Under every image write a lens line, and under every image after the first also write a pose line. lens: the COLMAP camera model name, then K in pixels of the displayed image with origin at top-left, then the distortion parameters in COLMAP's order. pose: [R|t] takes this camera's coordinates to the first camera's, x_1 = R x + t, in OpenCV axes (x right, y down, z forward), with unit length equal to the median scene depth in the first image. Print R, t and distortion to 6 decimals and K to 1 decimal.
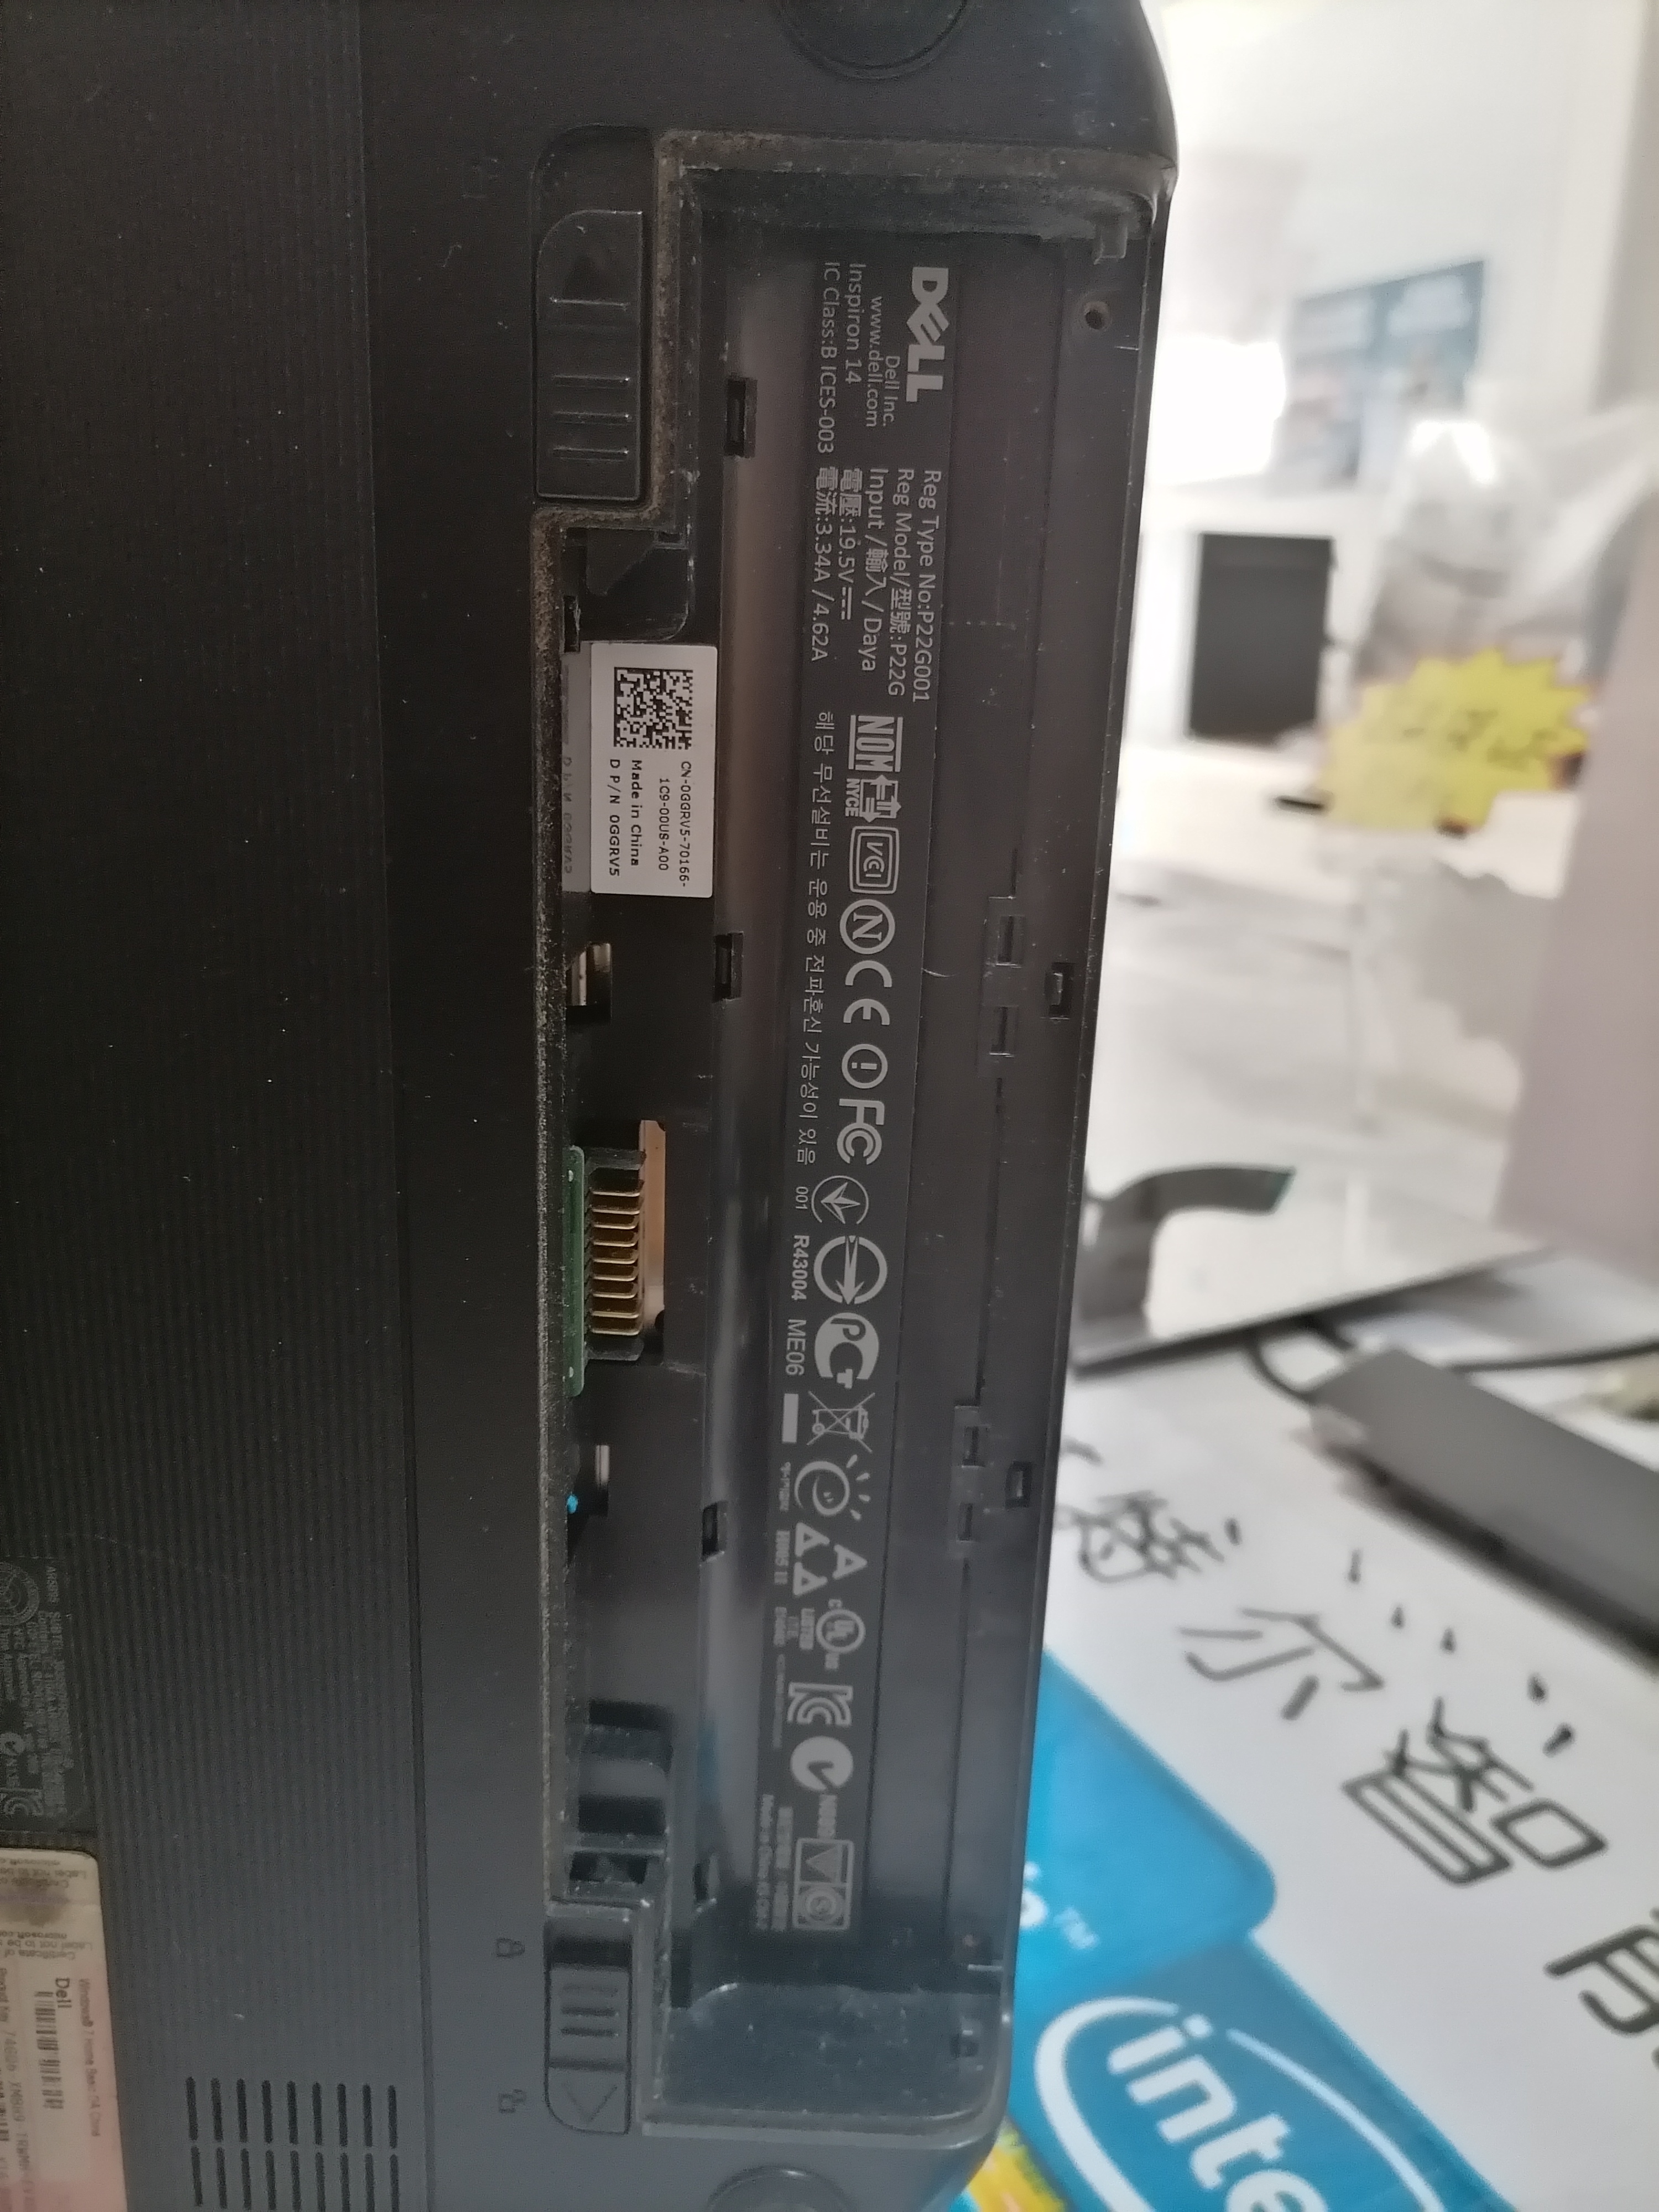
lens RADIAL K [[1656.4, 0, 829.5], [0, 1656.4, 1106.0], [0, 0, 1]] dist [-0.000232, -0.005371]
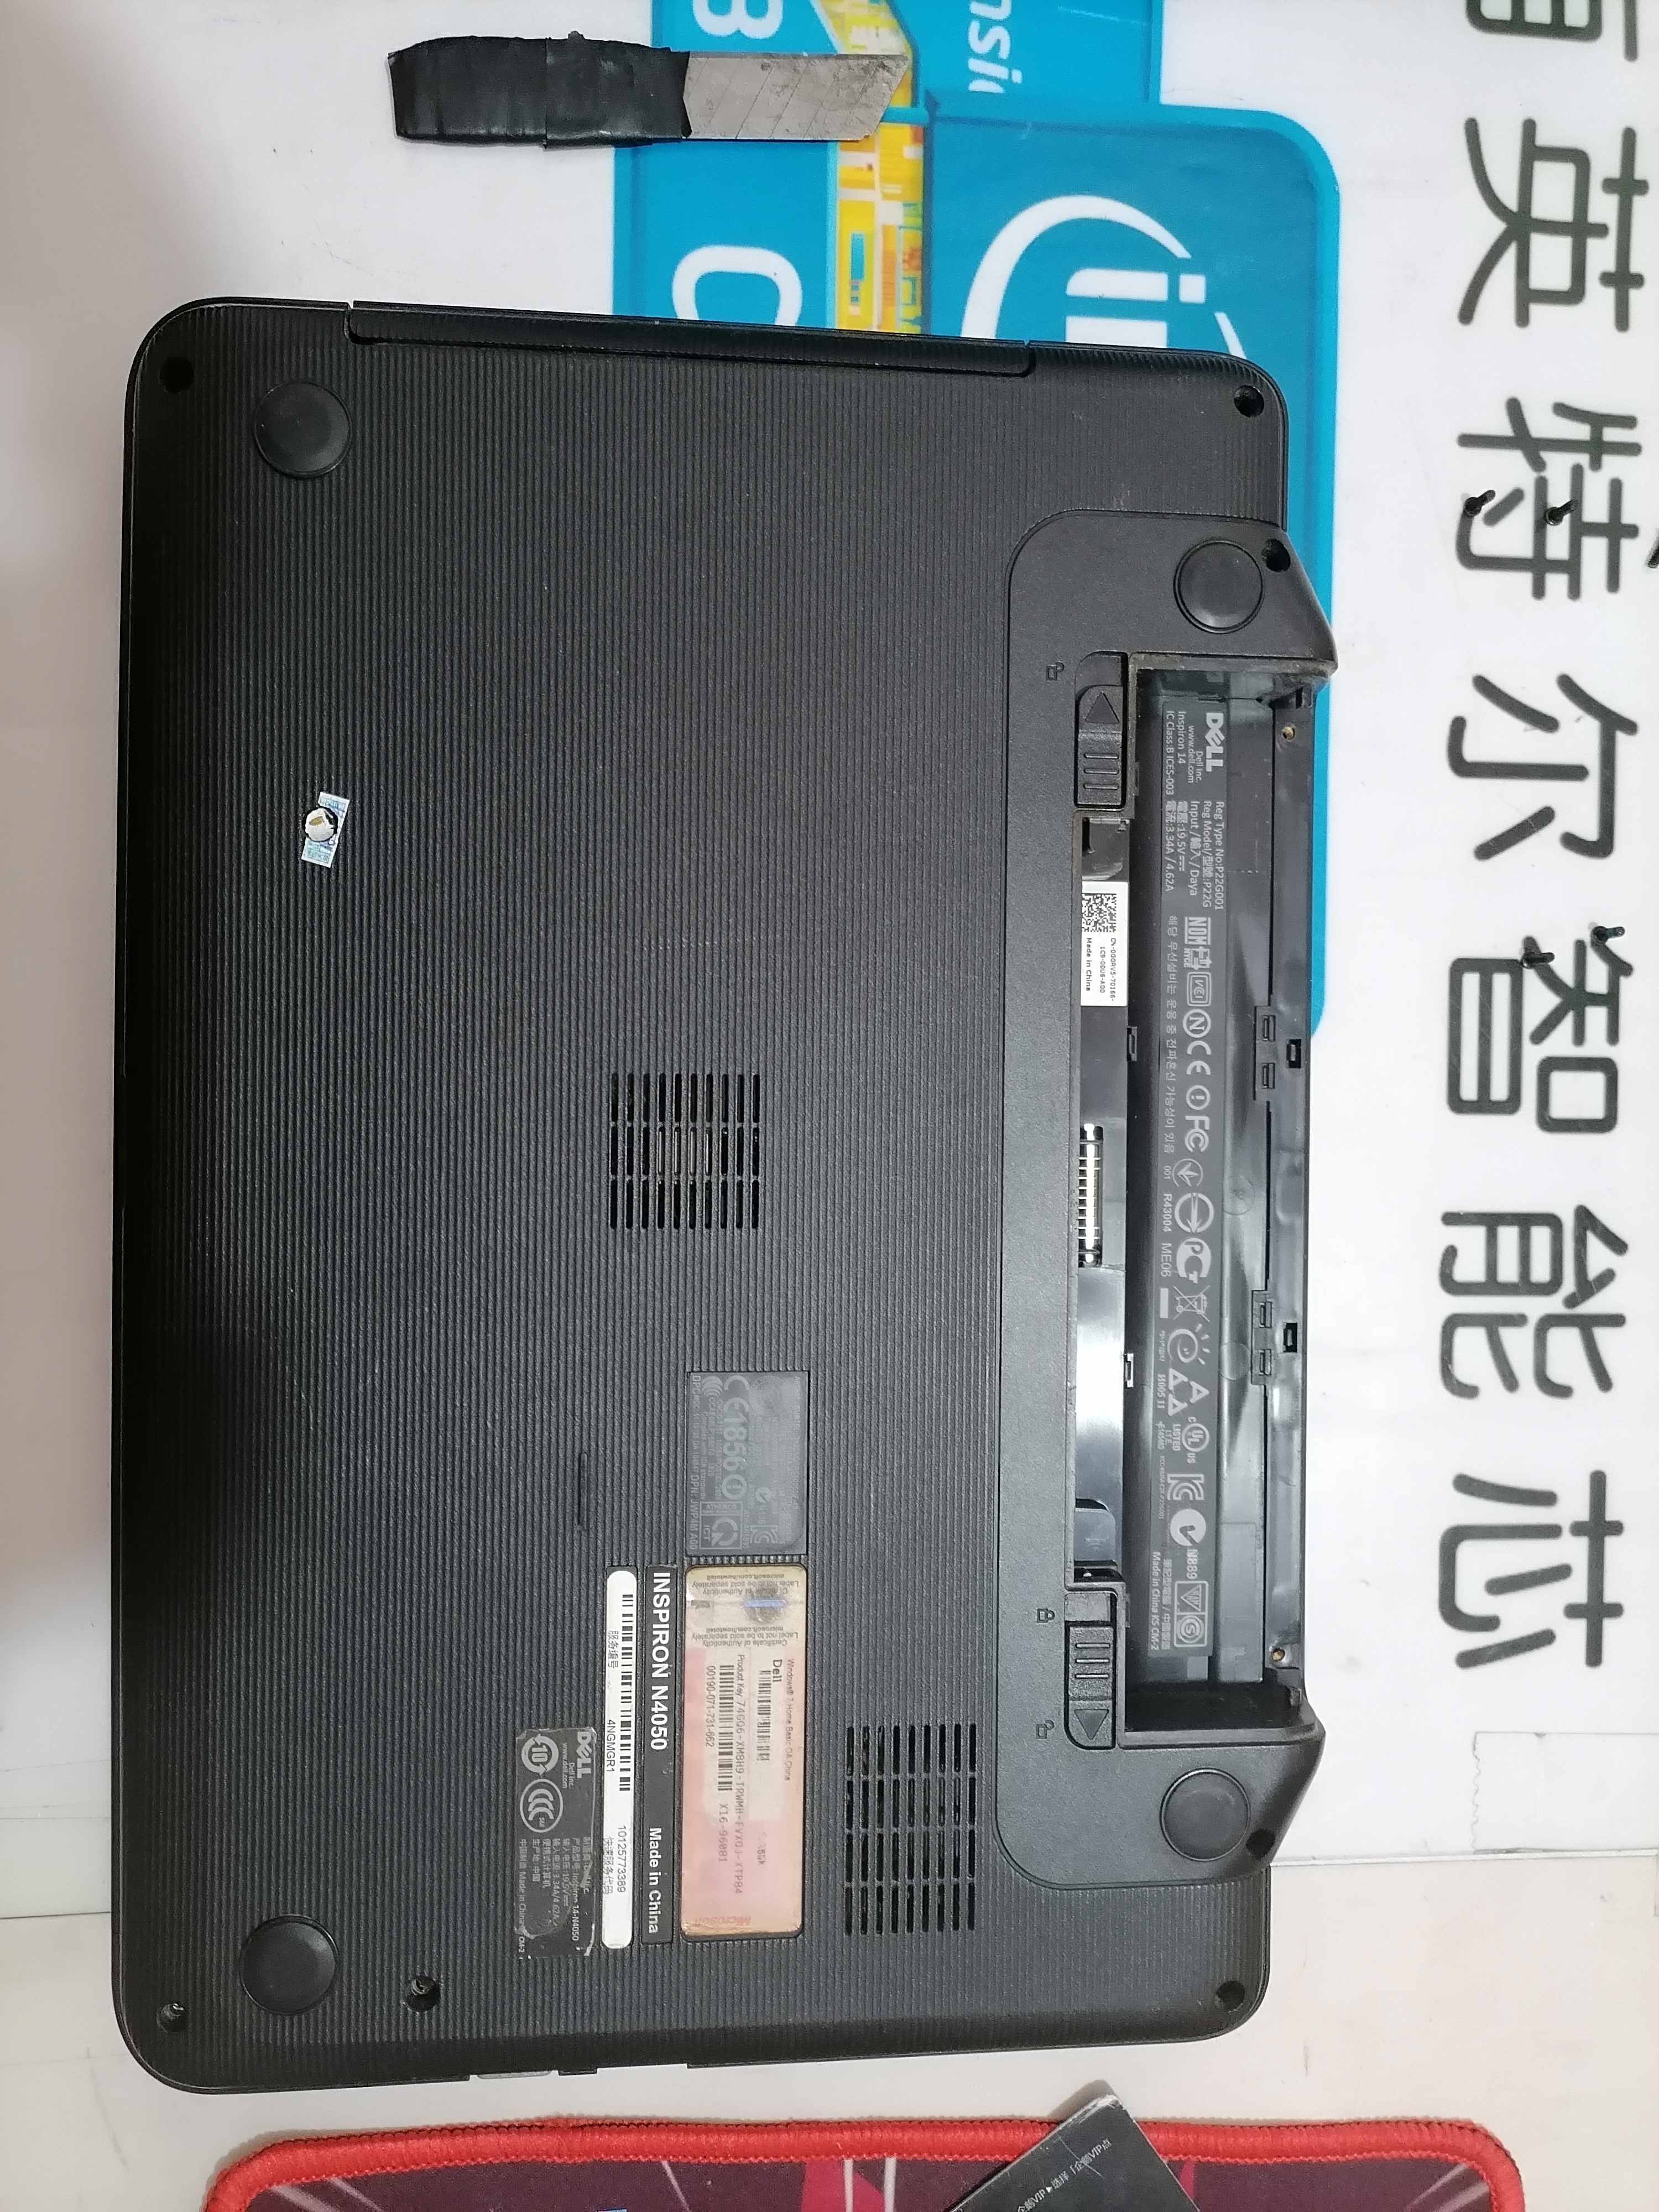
lens RADIAL K [[1656.4, 0, 829.5], [0, 1656.4, 1106.0], [0, 0, 1]] dist [-0.000232, -0.005371]
pose [[0.991693, -0.031275, 0.124769, -0.628534], [0.062745, 0.964379, -0.256975, 0.442104], [-0.112288, 0.262669, 0.958330, -0.759968]]
